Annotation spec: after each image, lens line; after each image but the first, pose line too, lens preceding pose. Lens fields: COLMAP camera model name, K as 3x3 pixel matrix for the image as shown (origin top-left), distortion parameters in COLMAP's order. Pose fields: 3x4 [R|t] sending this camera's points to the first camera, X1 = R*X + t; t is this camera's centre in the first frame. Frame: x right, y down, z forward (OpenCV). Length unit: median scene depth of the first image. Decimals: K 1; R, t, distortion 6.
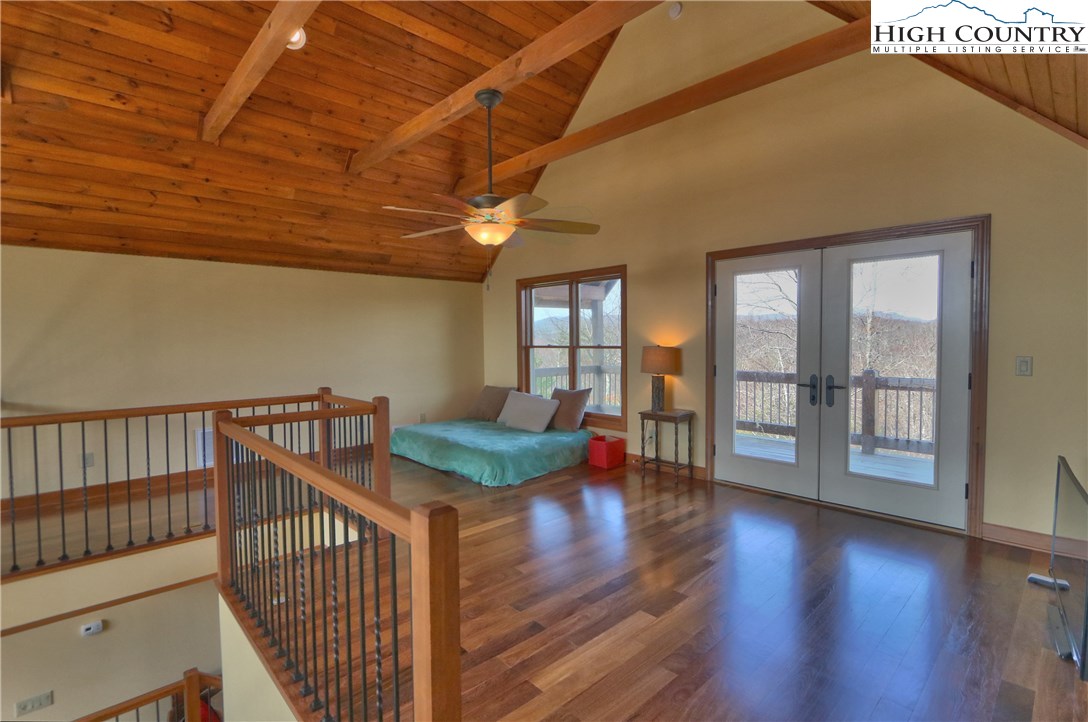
lens RADIAL K [[507.3, 0, 549.6], [0, 507.3, 361.2], [0, 0, 1]] dist [-0.006537, -0.000728]
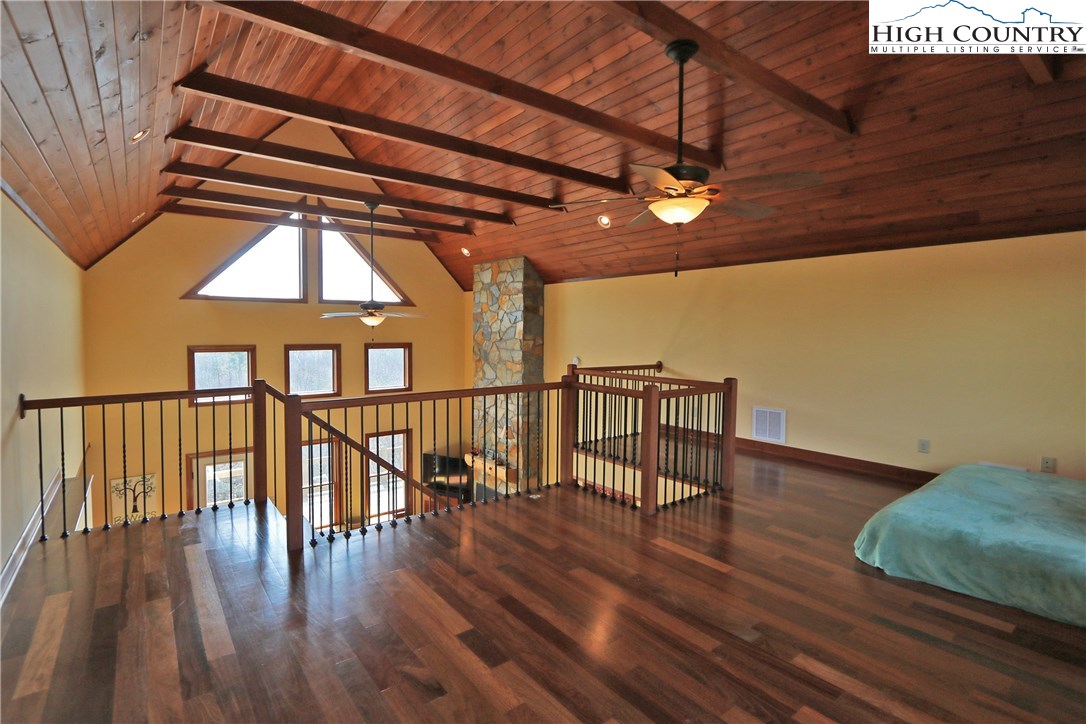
lens RADIAL K [[516.6, 0, 535.6], [0, 516.6, 352.6], [0, 0, 1]] dist [-0.004159, -0.000411]
pose [[-0.091381, 0.051357, -0.994491, 0.586896], [-0.051079, 0.997113, 0.056185, -0.035334], [0.994505, 0.055932, -0.088493, 0.635617]]
